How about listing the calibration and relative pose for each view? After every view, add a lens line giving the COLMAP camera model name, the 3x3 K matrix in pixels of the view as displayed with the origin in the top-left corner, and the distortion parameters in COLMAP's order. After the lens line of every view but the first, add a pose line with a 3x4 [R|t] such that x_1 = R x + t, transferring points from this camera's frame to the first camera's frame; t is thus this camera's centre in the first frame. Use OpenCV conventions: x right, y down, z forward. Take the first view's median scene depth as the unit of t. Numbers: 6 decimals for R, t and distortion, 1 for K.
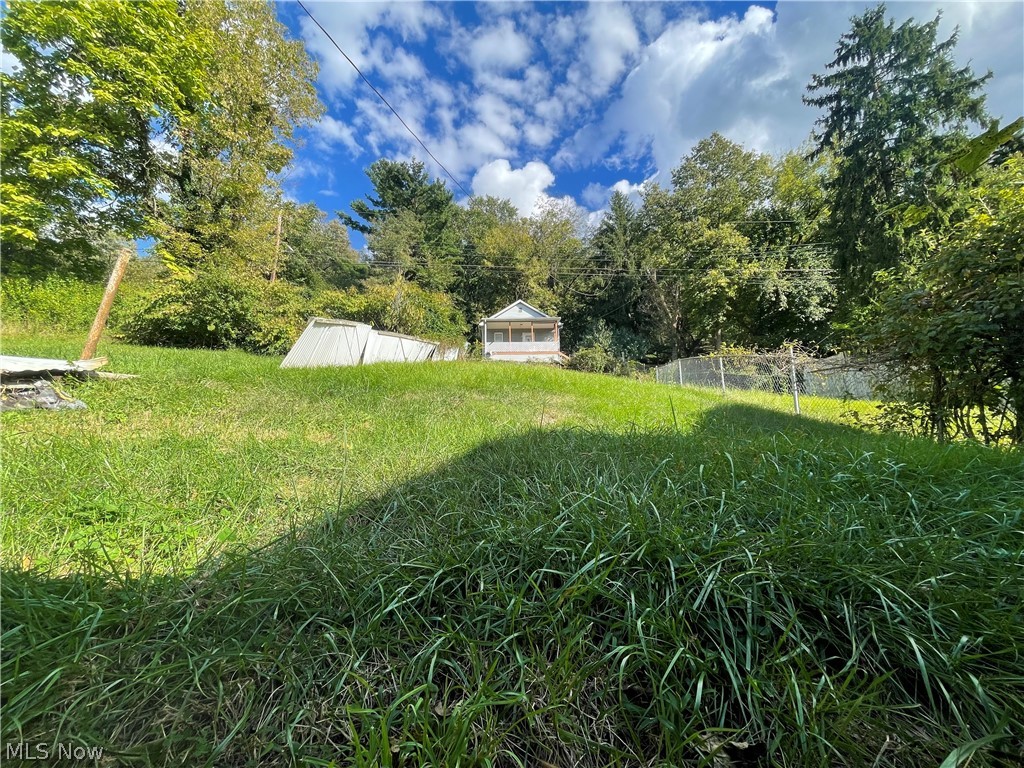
lens RADIAL K [[413.5, 0, 510.6], [0, 413.5, 381.3], [0, 0, 1]] dist [-0.014313, 0.004078]
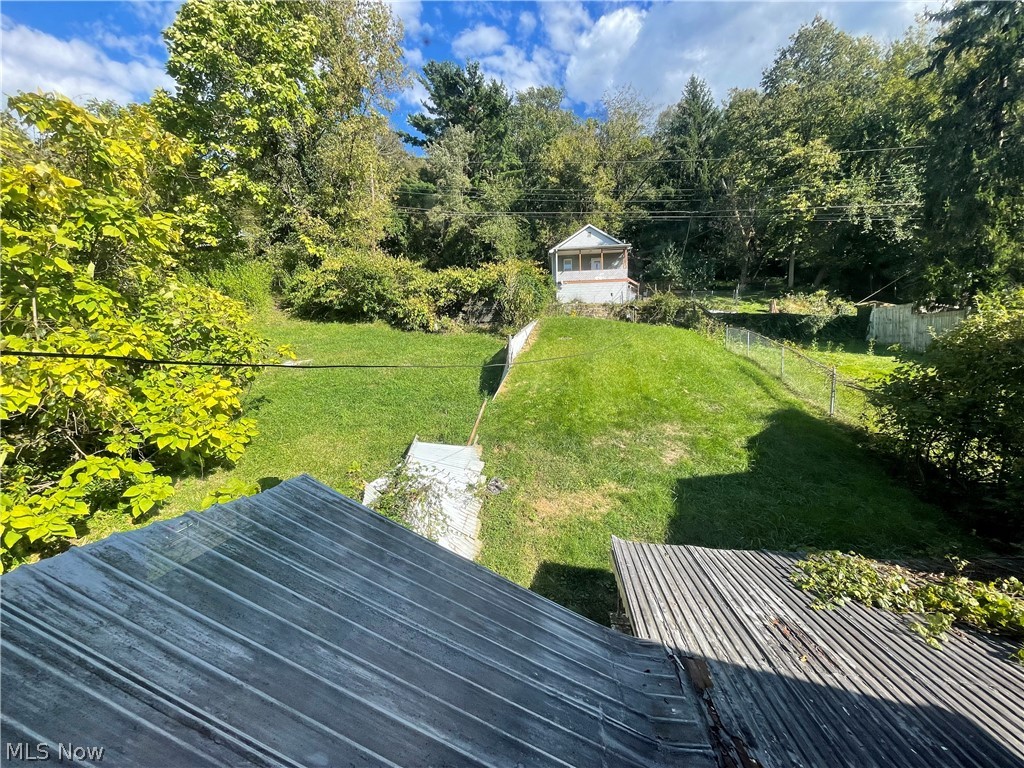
lens RADIAL K [[413.5, 0, 512.3], [0, 413.5, 387.7], [0, 0, 1]] dist [-0.014313, 0.004078]
pose [[0.994348, -0.006254, -0.105986, -0.063411], [0.035486, 0.960428, 0.276259, -0.103670], [0.100064, -0.278458, 0.955221, -0.107161]]
